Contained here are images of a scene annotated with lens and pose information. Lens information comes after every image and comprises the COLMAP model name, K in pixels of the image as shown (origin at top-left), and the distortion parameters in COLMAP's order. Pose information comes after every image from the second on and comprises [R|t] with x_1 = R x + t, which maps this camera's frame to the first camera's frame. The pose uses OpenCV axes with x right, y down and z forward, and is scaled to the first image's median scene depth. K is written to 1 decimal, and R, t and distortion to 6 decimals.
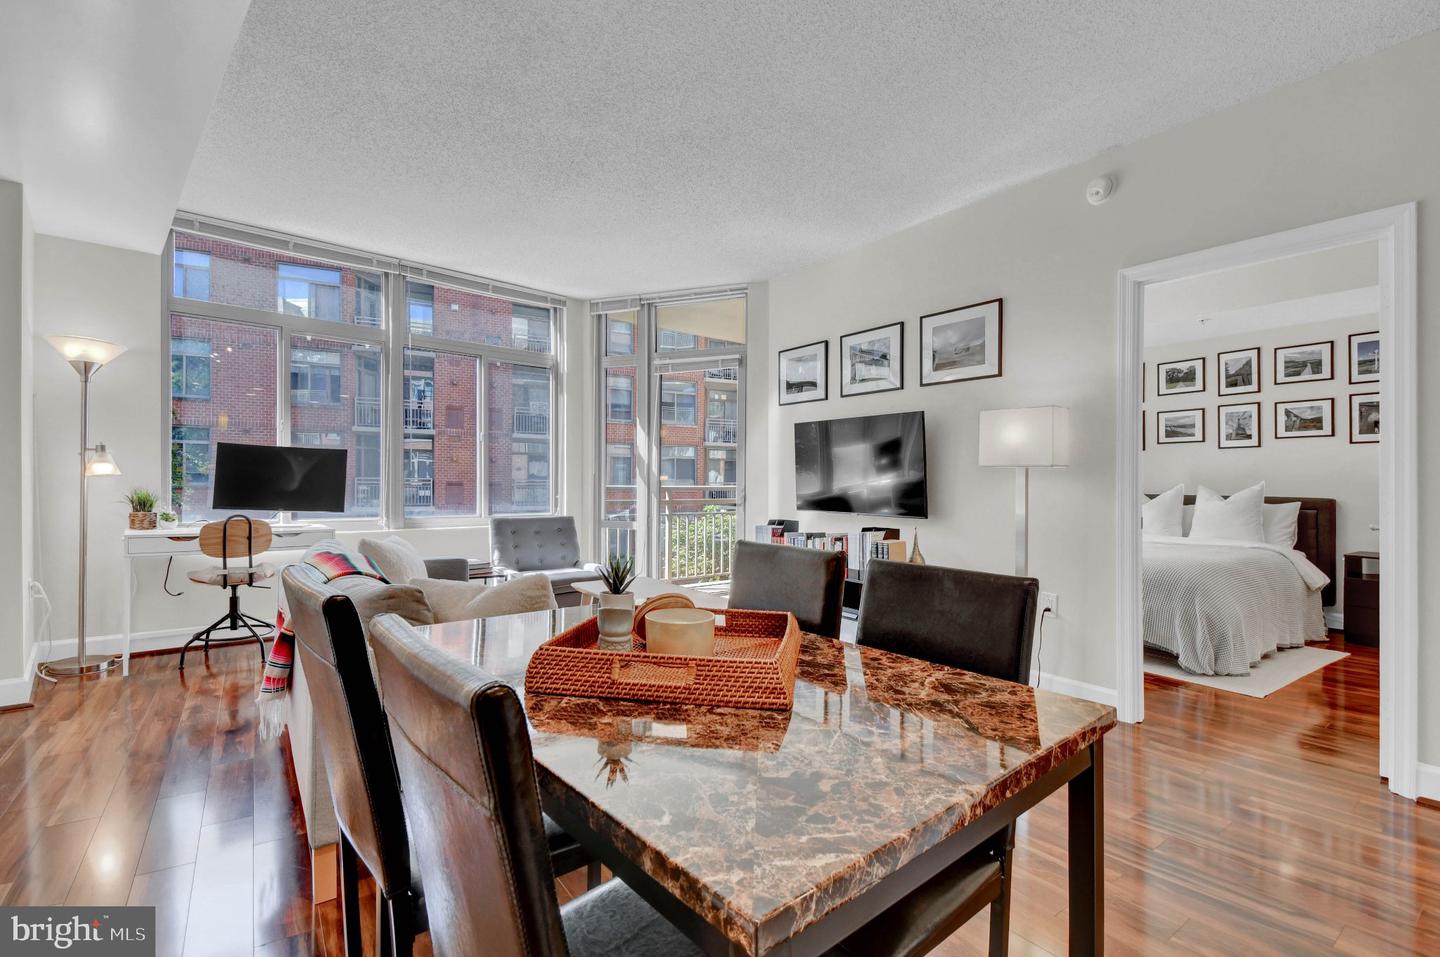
lens RADIAL K [[638.0, 0, 723.9], [0, 638.0, 470.1], [0, 0, 1]] dist [0.001976, -0.014889]
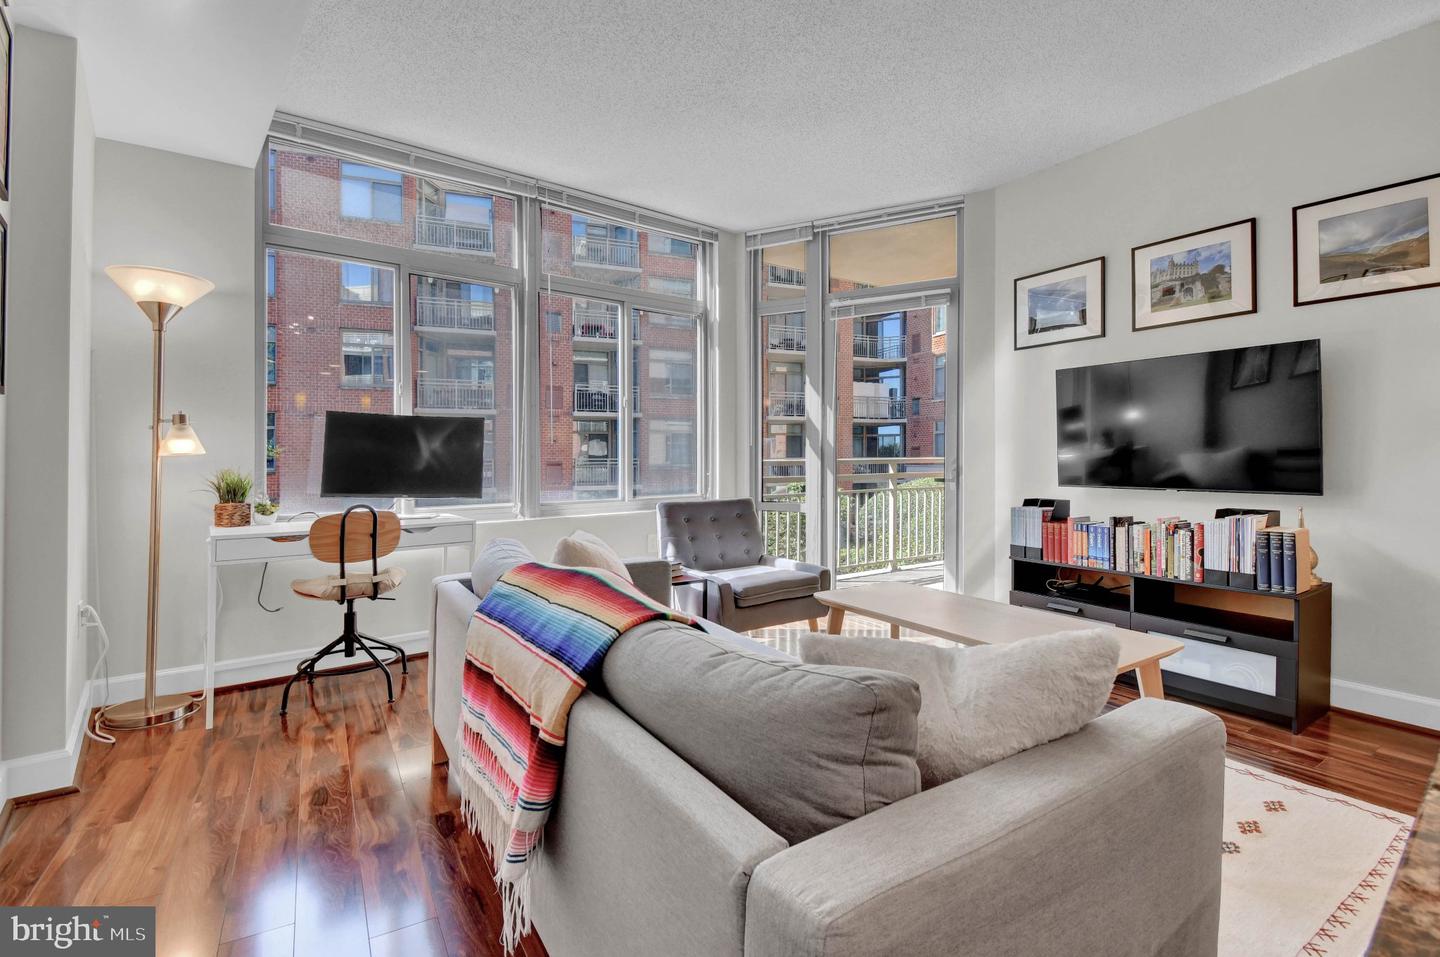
lens RADIAL K [[637.3, 0, 715.4], [0, 637.3, 429.3], [0, 0, 1]] dist [-0.002324, -0.000667]
pose [[0.997562, -0.020149, -0.066811, -0.279305], [0.018251, 0.999416, -0.028898, 0.011903], [0.067354, 0.027609, 0.997347, 0.266414]]
